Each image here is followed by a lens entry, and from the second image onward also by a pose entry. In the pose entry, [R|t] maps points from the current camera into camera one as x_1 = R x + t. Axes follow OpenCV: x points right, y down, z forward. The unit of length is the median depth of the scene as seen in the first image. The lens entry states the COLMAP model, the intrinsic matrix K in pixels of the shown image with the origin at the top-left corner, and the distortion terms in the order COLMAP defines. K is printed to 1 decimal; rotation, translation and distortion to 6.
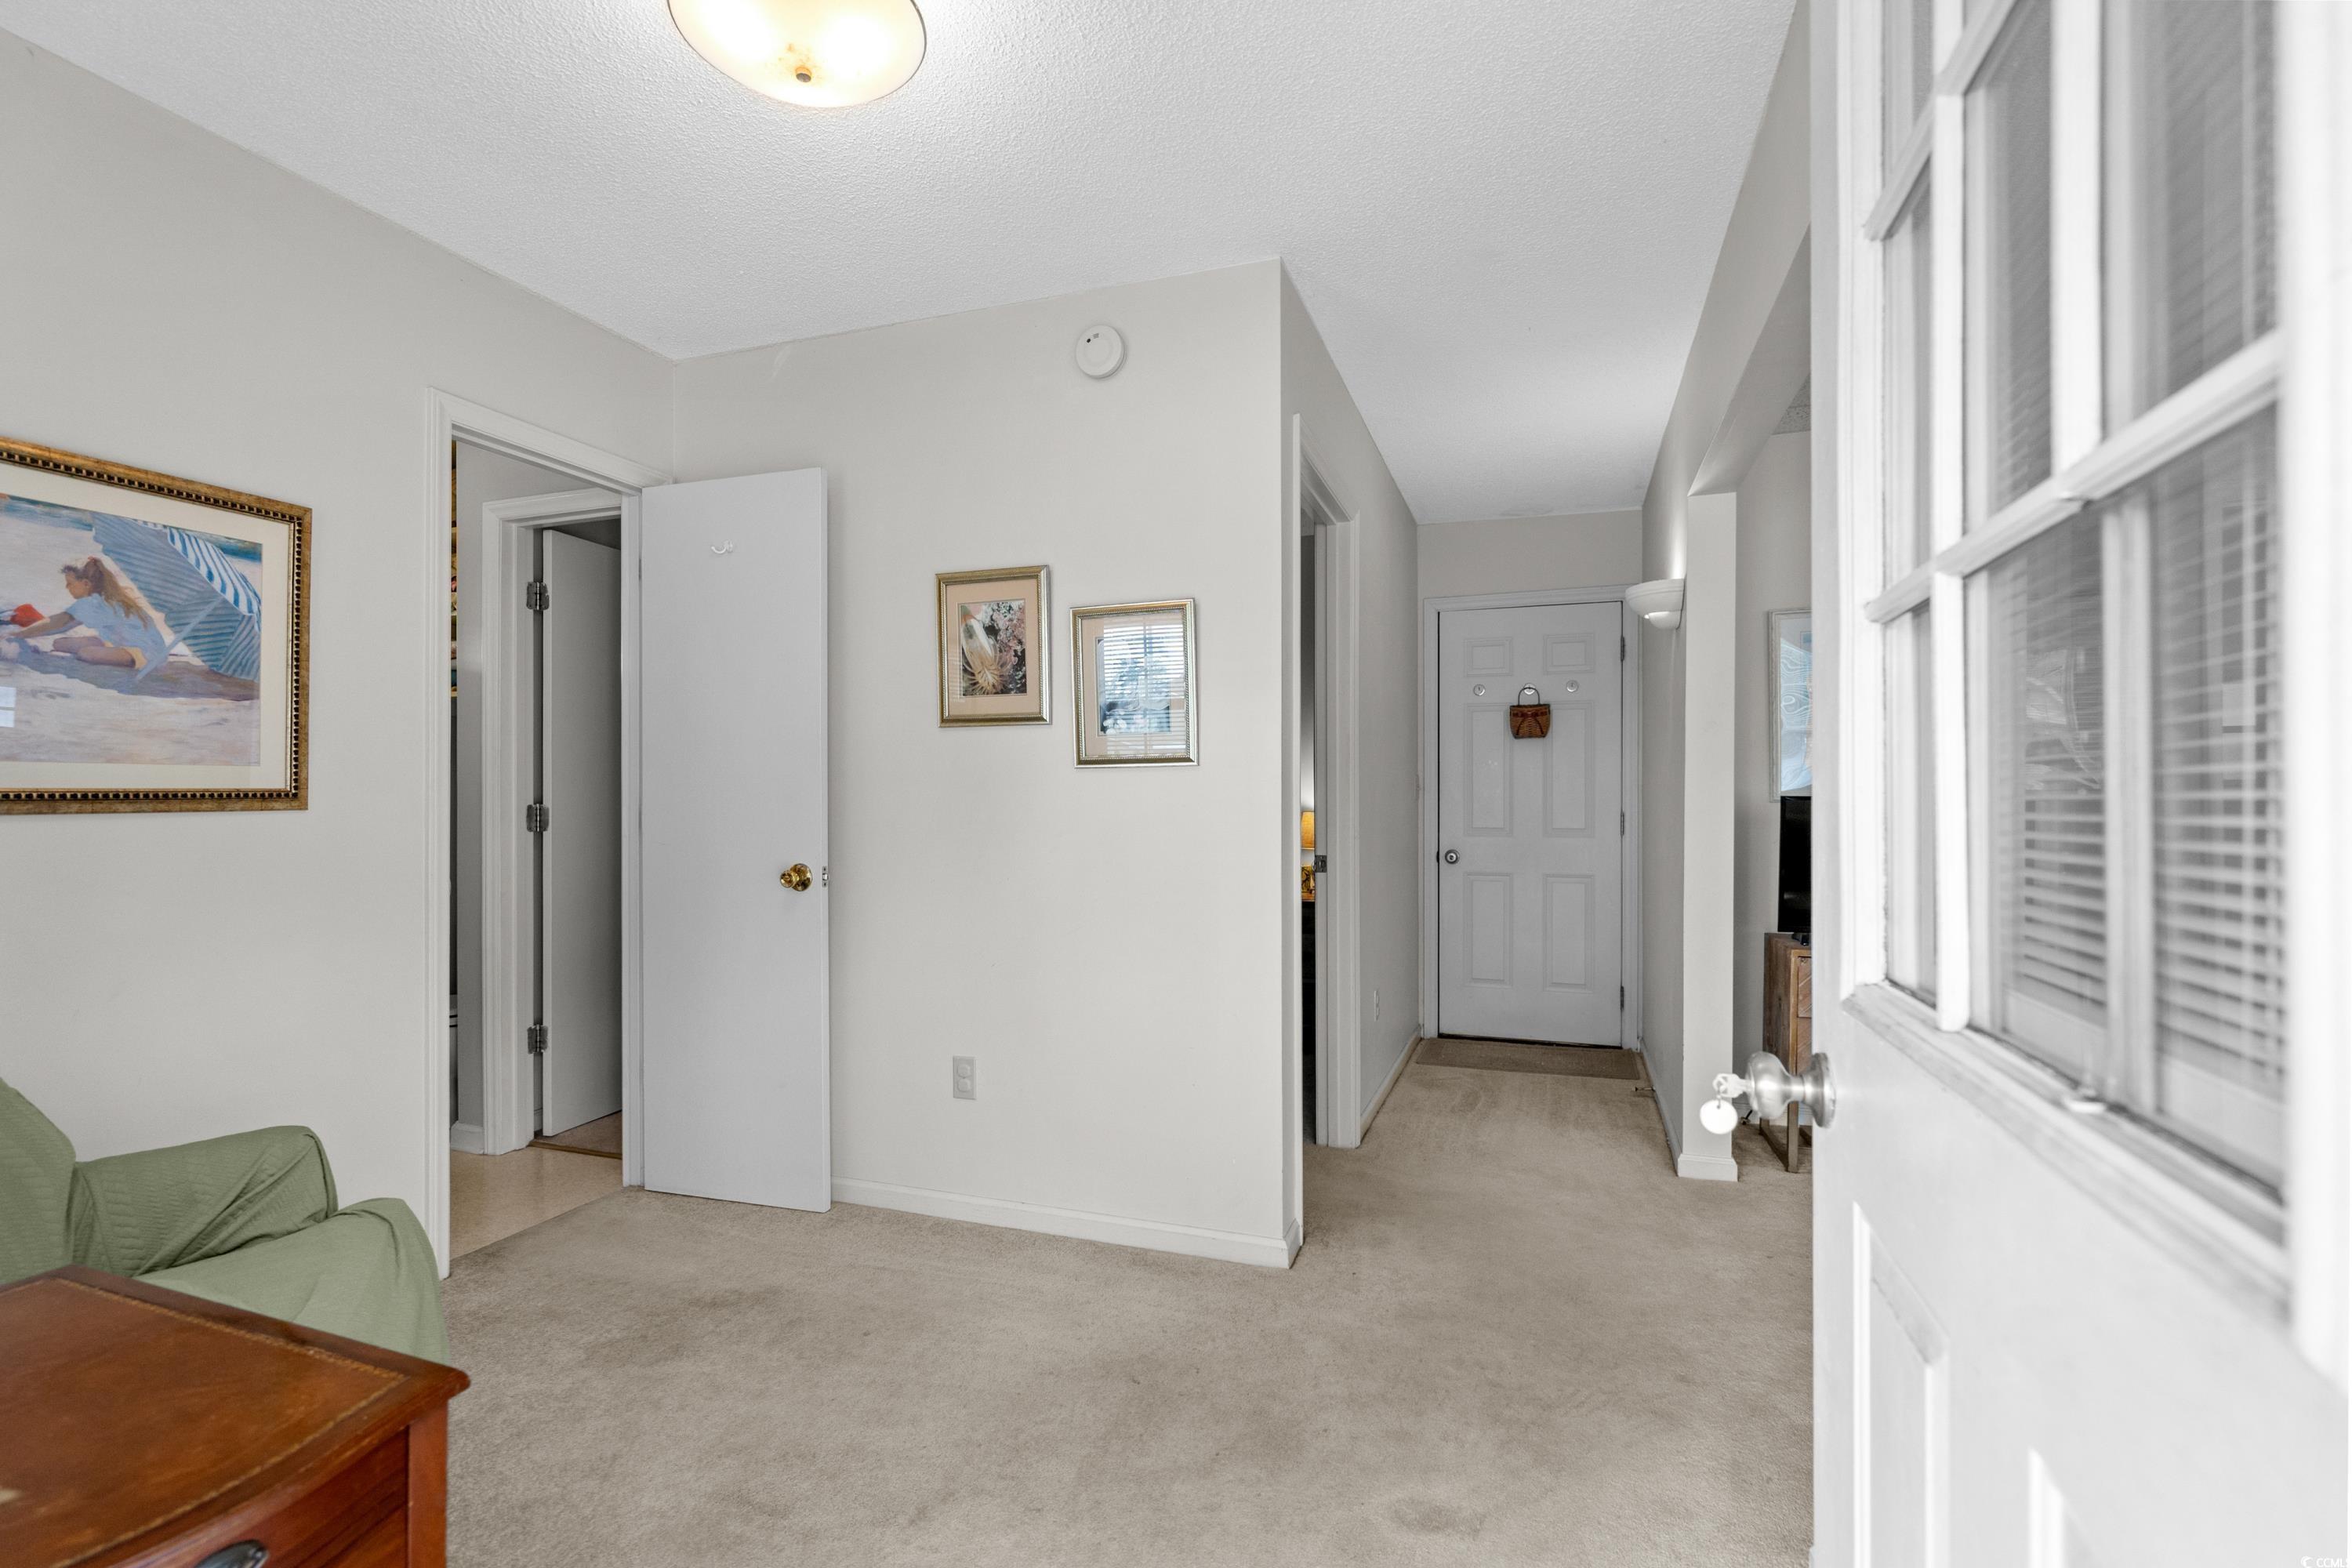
lens RADIAL K [[1083.5, 0, 1174.7], [0, 1083.5, 794.4], [0, 0, 1]] dist [-0.005975, 0.001044]
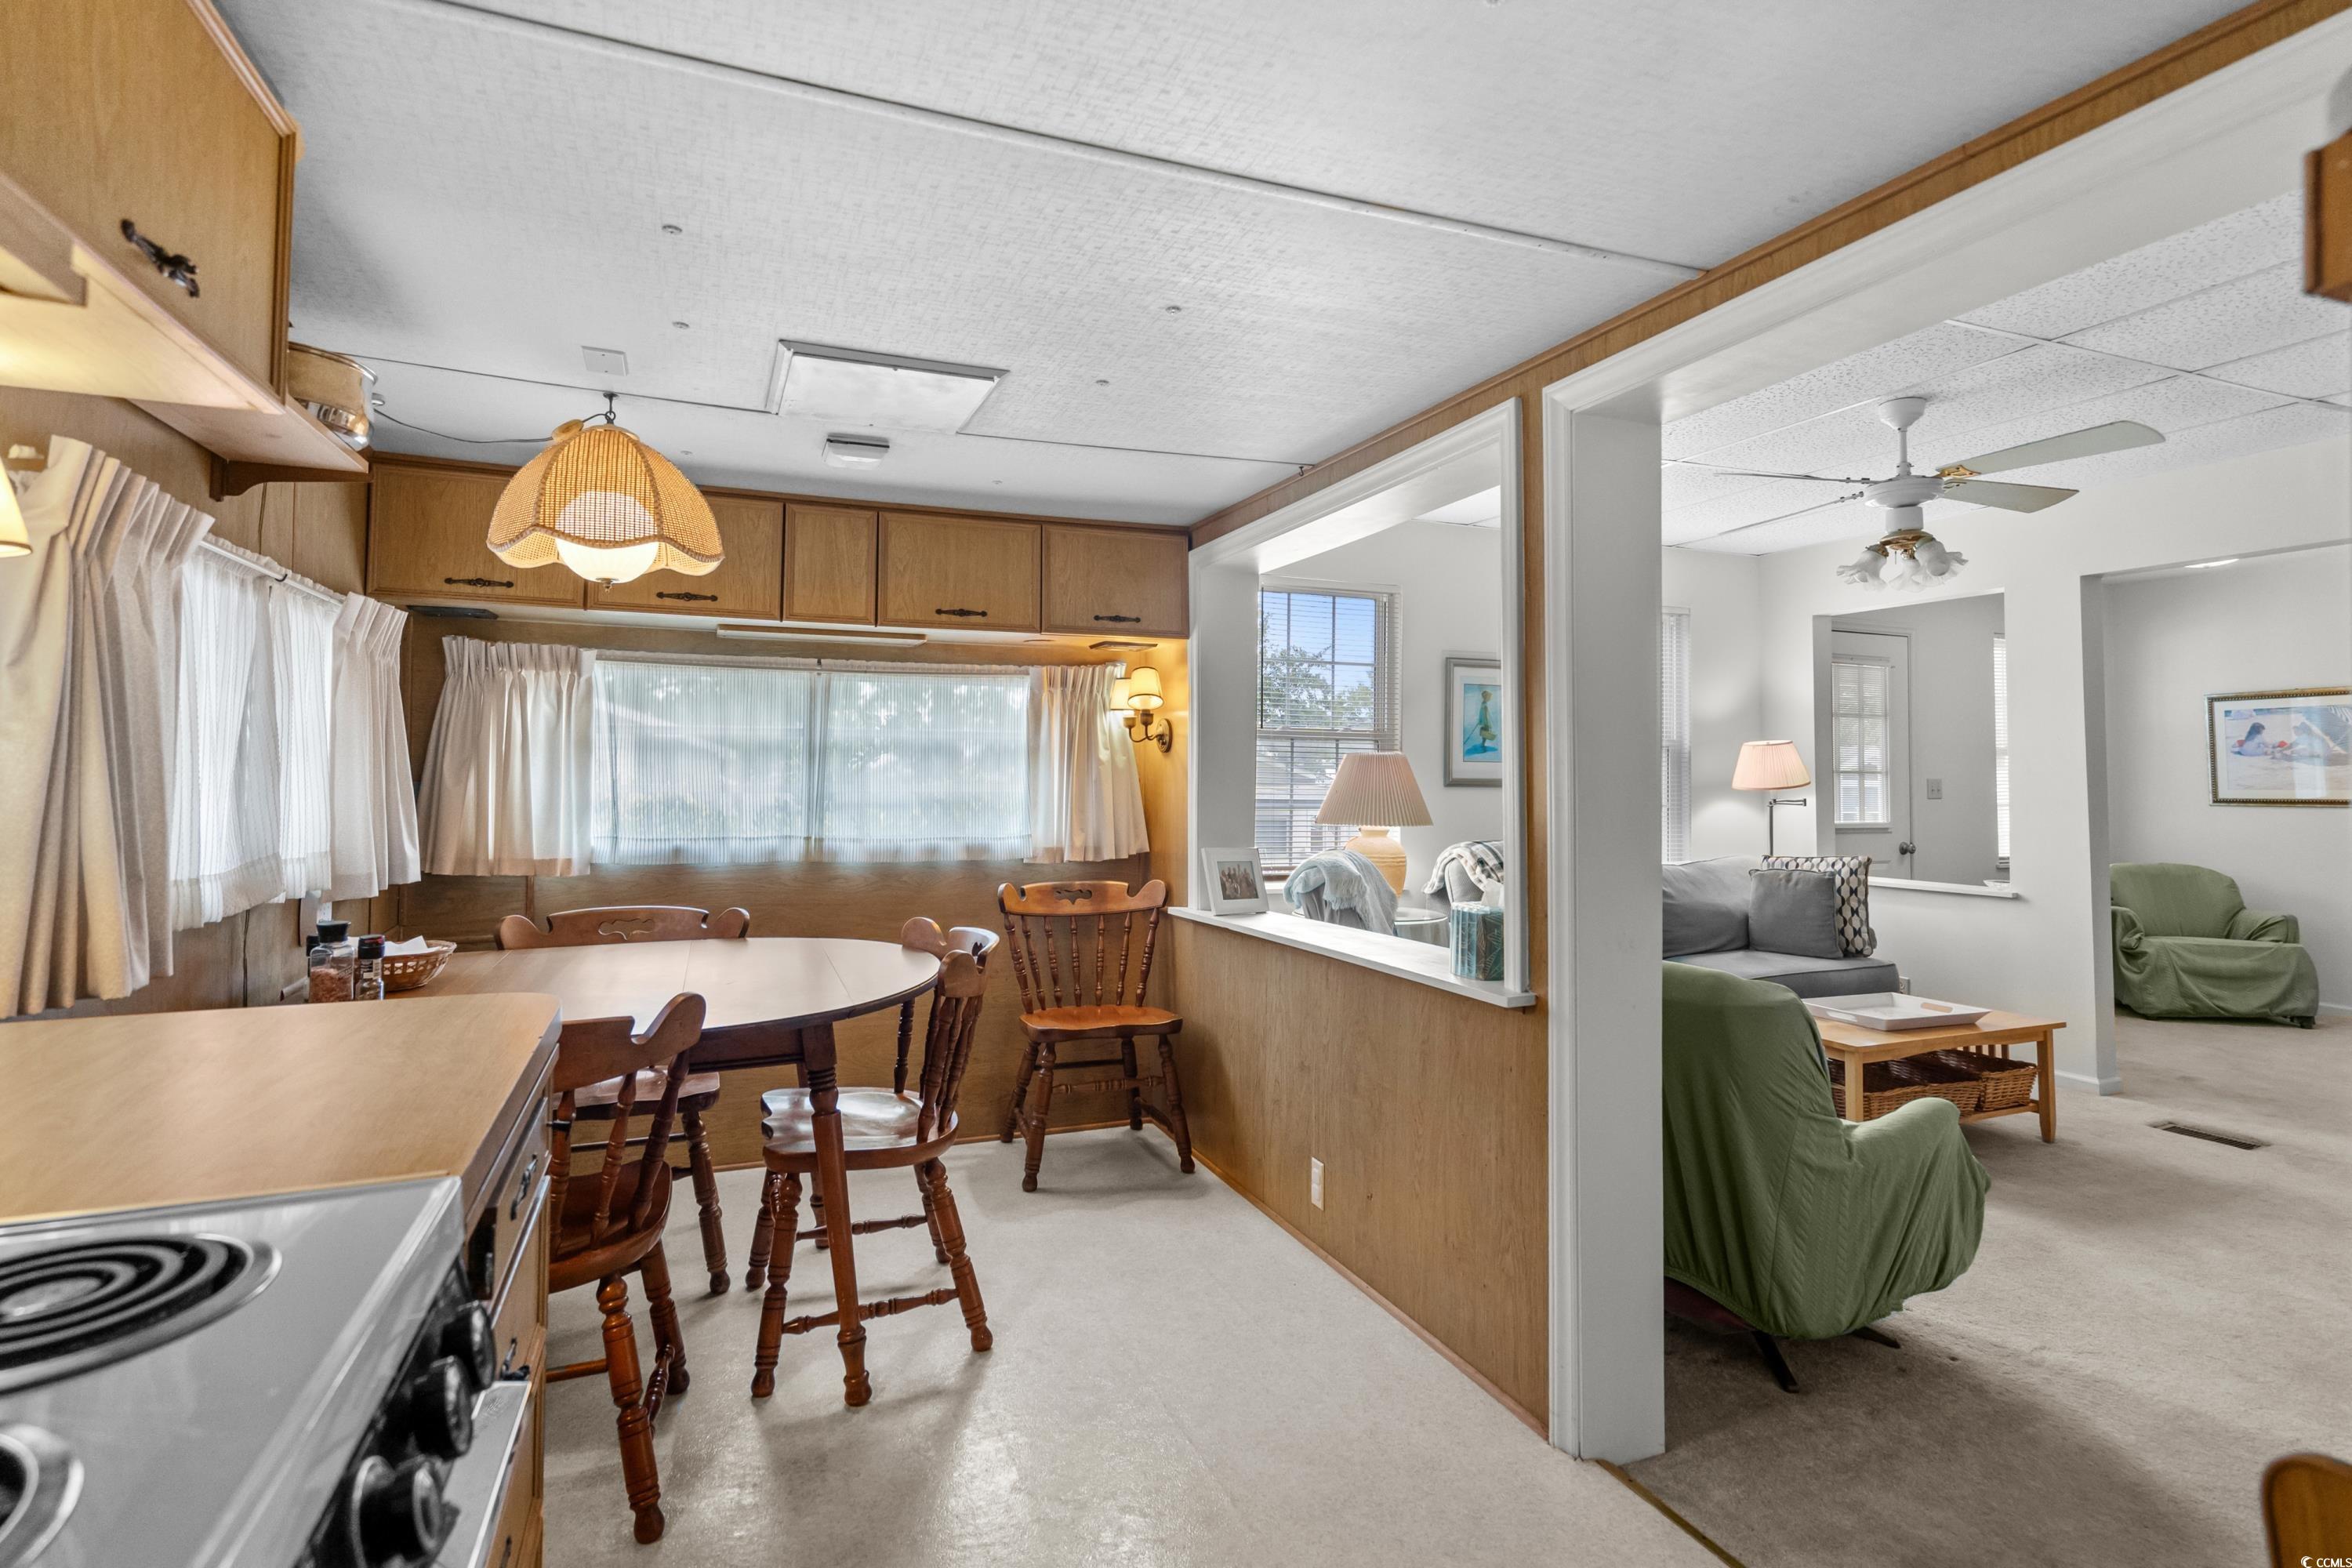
lens RADIAL K [[1142.8, 0, 1165.2], [0, 1142.8, 738.4], [0, 0, 1]] dist [-0.000461, 0.004371]
pose [[-0.737582, -0.030269, -0.674578, 2.396299], [-0.004942, 0.999210, -0.039432, -0.021461], [0.675239, -0.025750, -0.737149, 0.837151]]
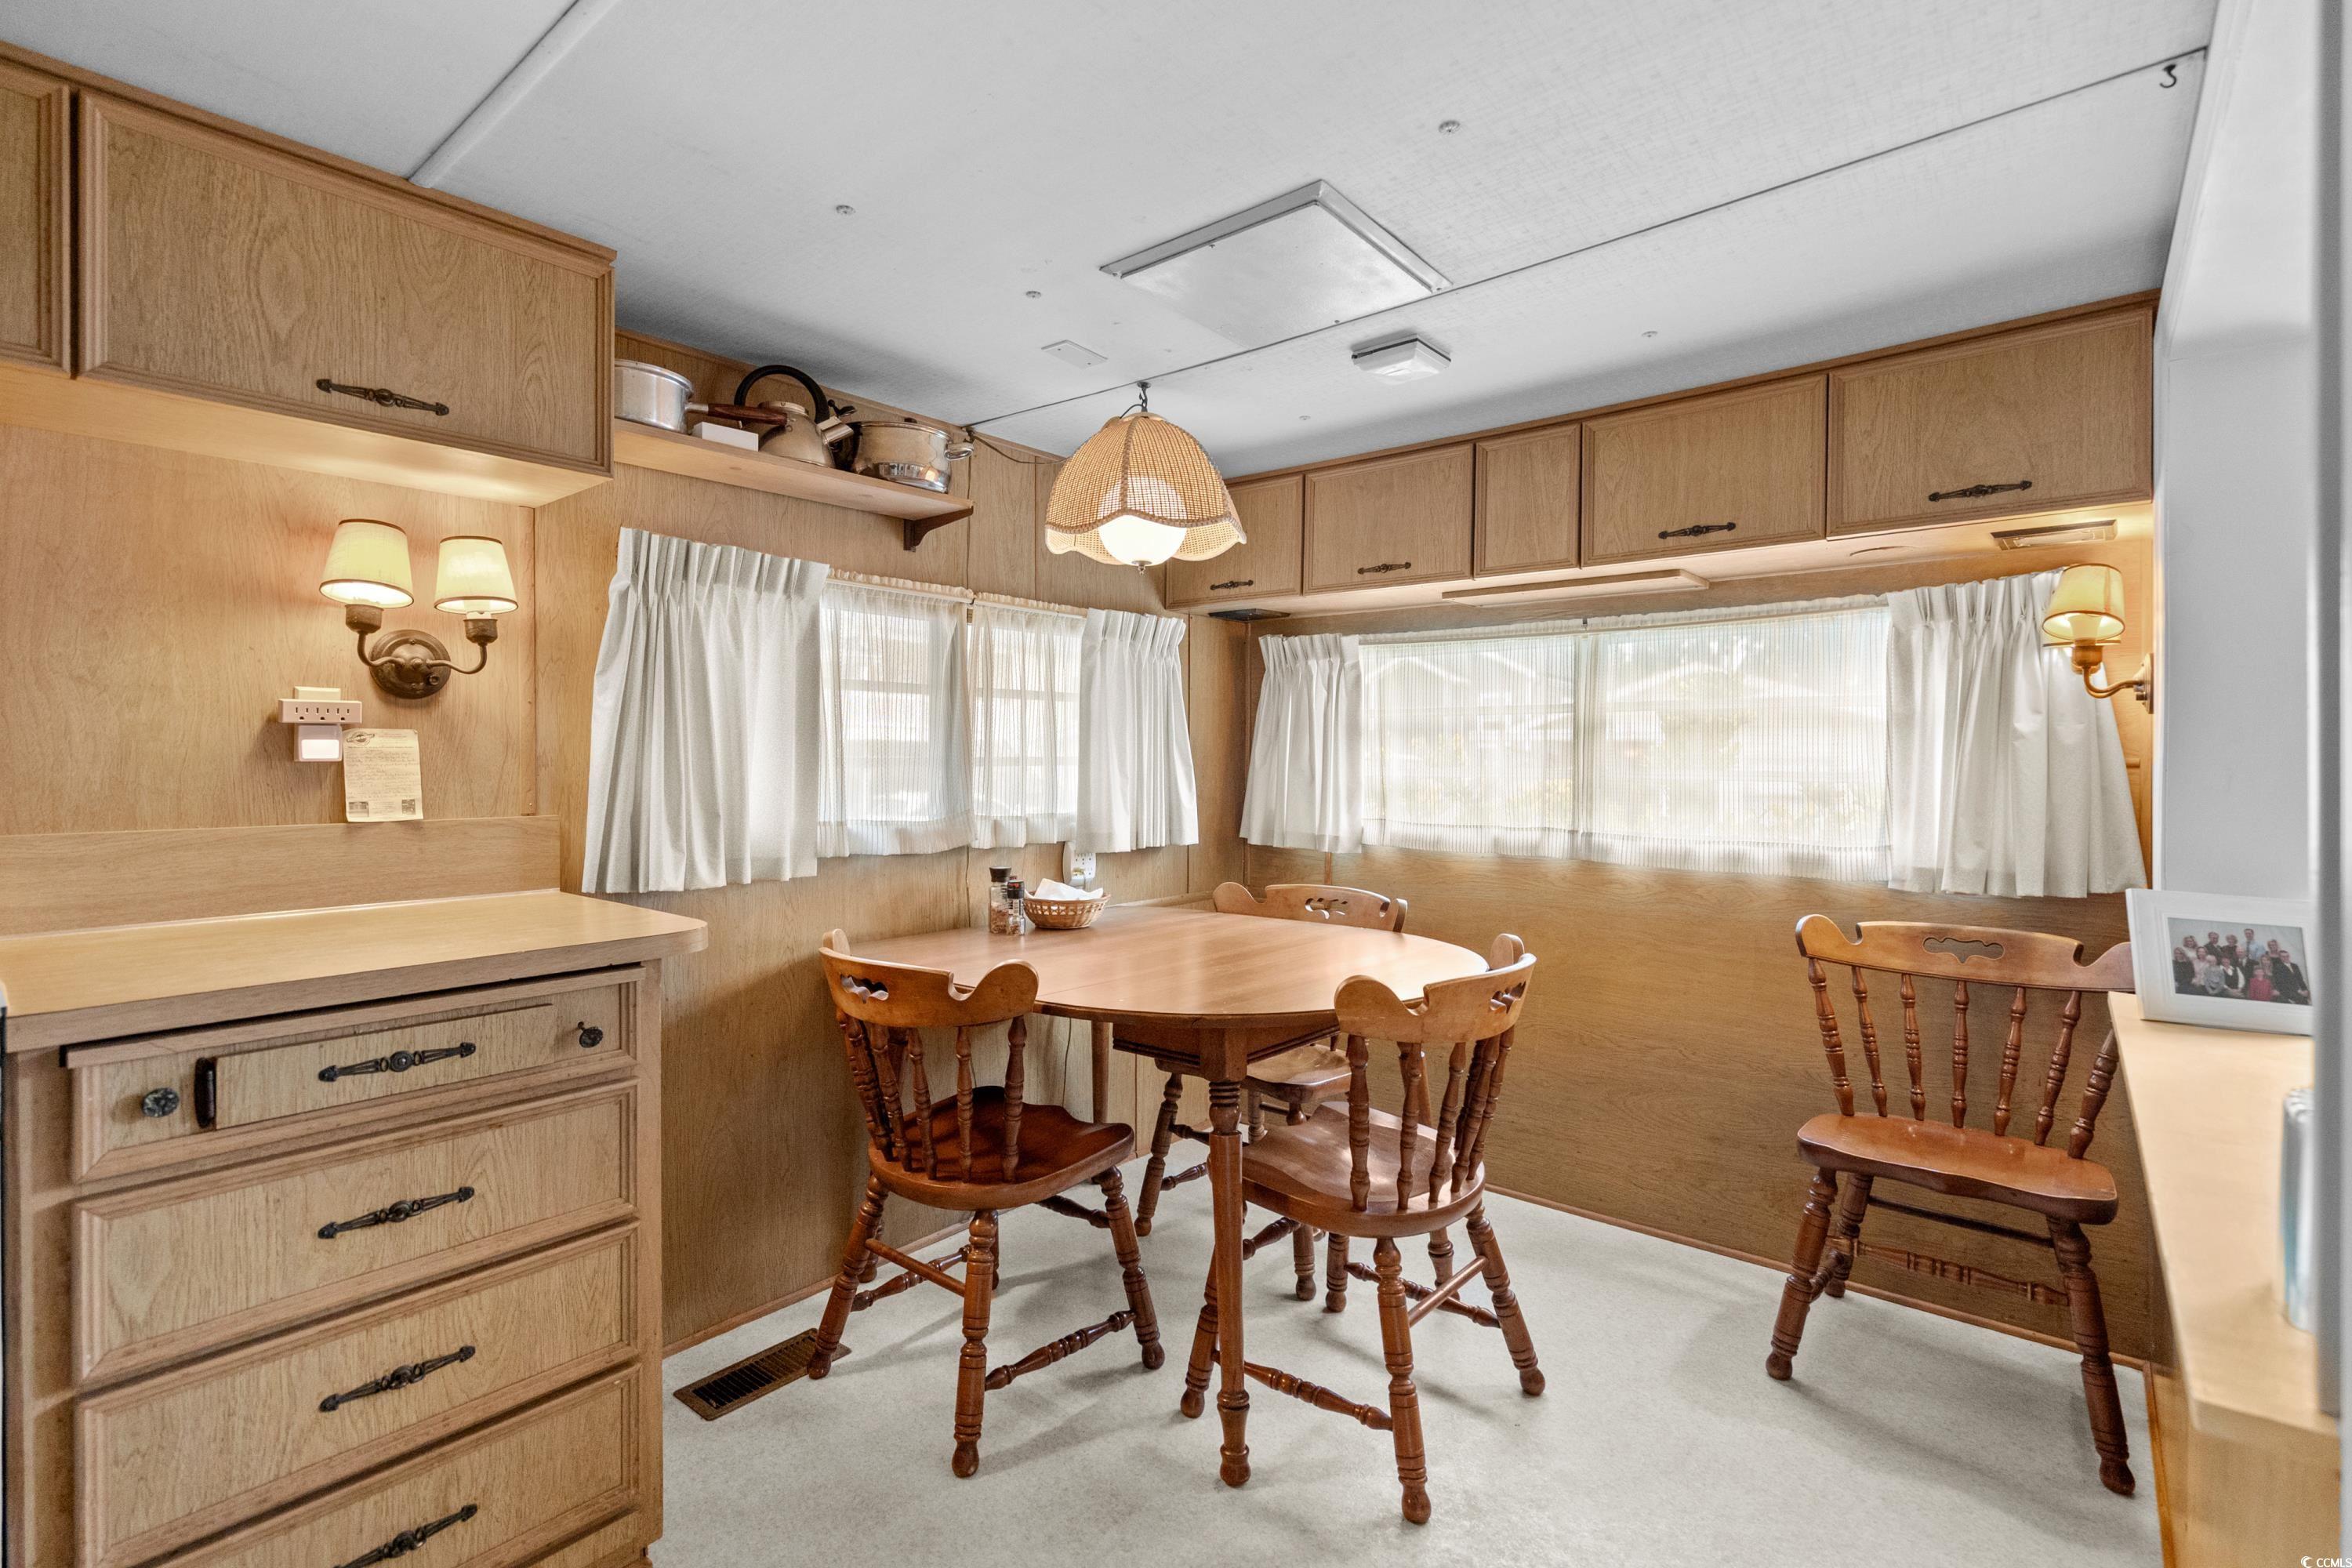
lens RADIAL K [[1083.5, 0, 1162.5], [0, 1083.5, 759.4], [0, 0, 1]] dist [-0.005975, 0.001044]
pose [[-0.939650, -0.013139, 0.341886, 1.856214], [-0.017082, 0.999818, -0.008527, -0.011831], [-0.341712, -0.013853, -0.939703, 0.722775]]
